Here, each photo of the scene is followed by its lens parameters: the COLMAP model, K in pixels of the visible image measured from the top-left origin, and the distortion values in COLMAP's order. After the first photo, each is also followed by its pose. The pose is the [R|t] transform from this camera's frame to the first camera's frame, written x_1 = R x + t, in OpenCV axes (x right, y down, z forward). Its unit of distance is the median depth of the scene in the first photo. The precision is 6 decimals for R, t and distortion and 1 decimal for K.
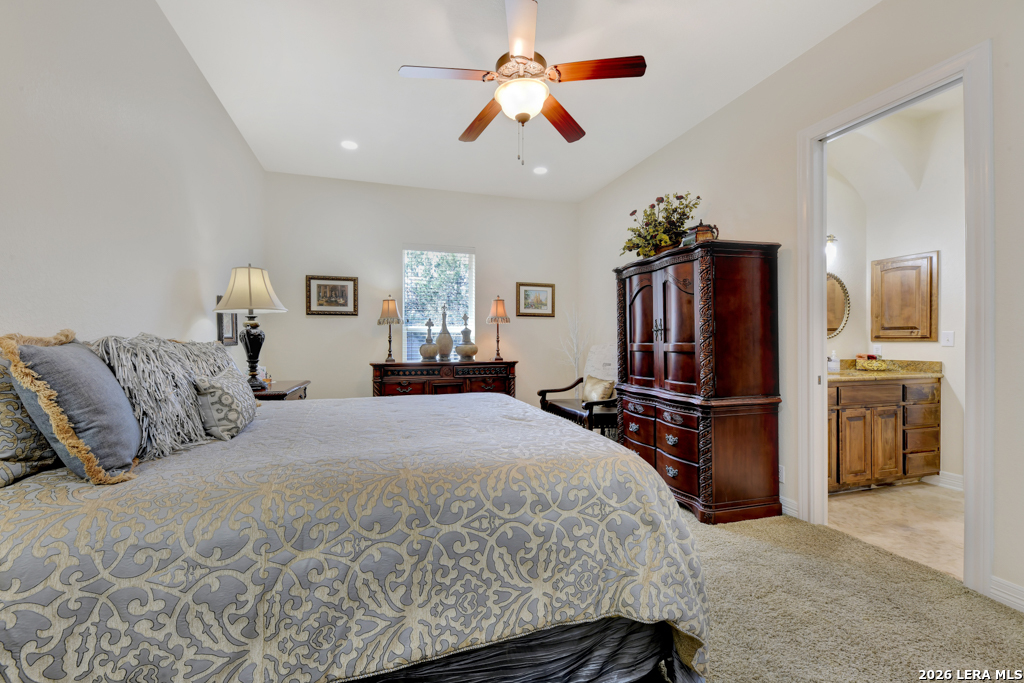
lens RADIAL K [[428.9, 0, 507.7], [0, 428.9, 347.0], [0, 0, 1]] dist [0.017192, -0.008623]
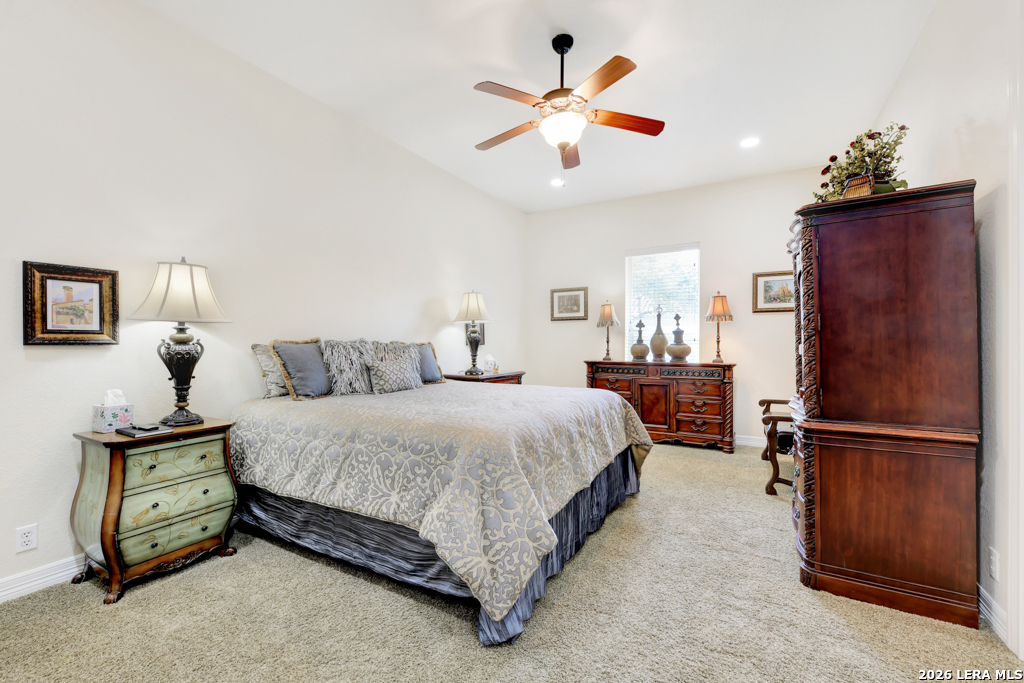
lens RADIAL K [[428.9, 0, 507.7], [0, 428.9, 347.0], [0, 0, 1]] dist [0.017192, -0.008623]
pose [[0.665270, 0.009707, -0.746539, 0.581909], [-0.009294, 0.999946, 0.004720, -0.003544], [0.746545, 0.003799, 0.665325, 0.093467]]
